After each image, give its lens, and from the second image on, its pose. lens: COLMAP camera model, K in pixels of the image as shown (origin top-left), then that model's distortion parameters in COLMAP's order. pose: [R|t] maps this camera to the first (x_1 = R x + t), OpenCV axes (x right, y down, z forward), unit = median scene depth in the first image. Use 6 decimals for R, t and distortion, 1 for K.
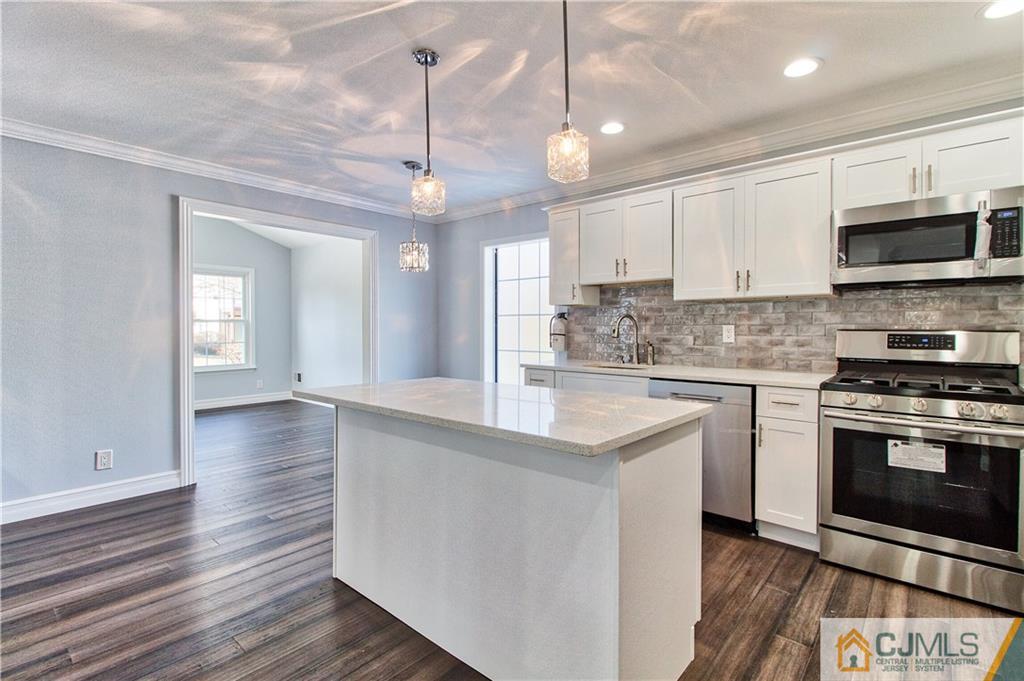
lens RADIAL K [[473.3, 0, 514.7], [0, 473.3, 332.1], [0, 0, 1]] dist [0.011960, -0.006823]
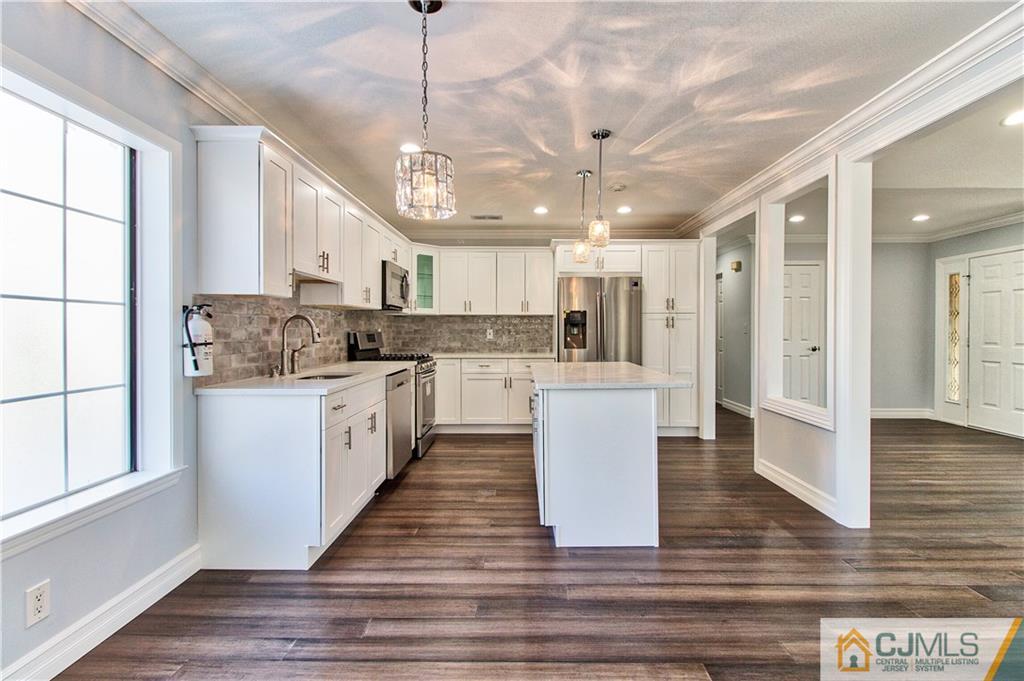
lens RADIAL K [[473.3, 0, 520.8], [0, 473.3, 331.2], [0, 0, 1]] dist [0.011960, -0.006823]
pose [[-0.652821, -0.005016, 0.757496, -0.831232], [0.007847, 0.999880, 0.013384, -0.022601], [-0.757472, 0.014682, -0.652703, 1.606057]]
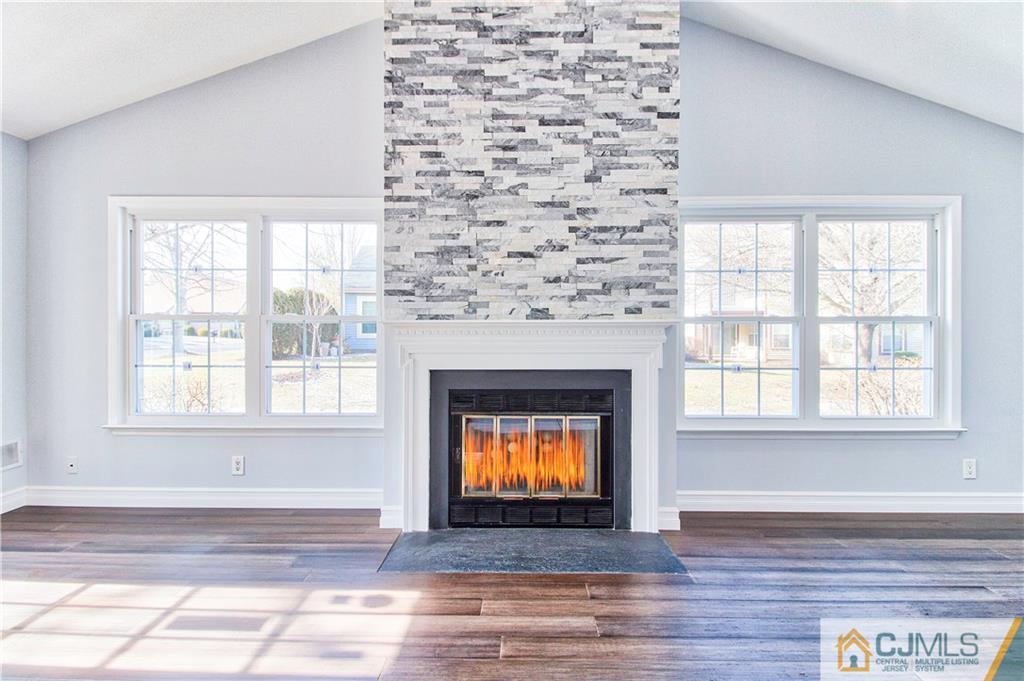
lens RADIAL K [[473.3, 0, 557.2], [0, 473.3, 337.6], [0, 0, 1]] dist [0.011960, -0.006823]
pose [[0.652445, 0.002414, -0.757832, -1.204495], [-0.013809, 0.999867, -0.008704, 0.000506], [0.757710, 0.016144, 0.652391, 1.191979]]
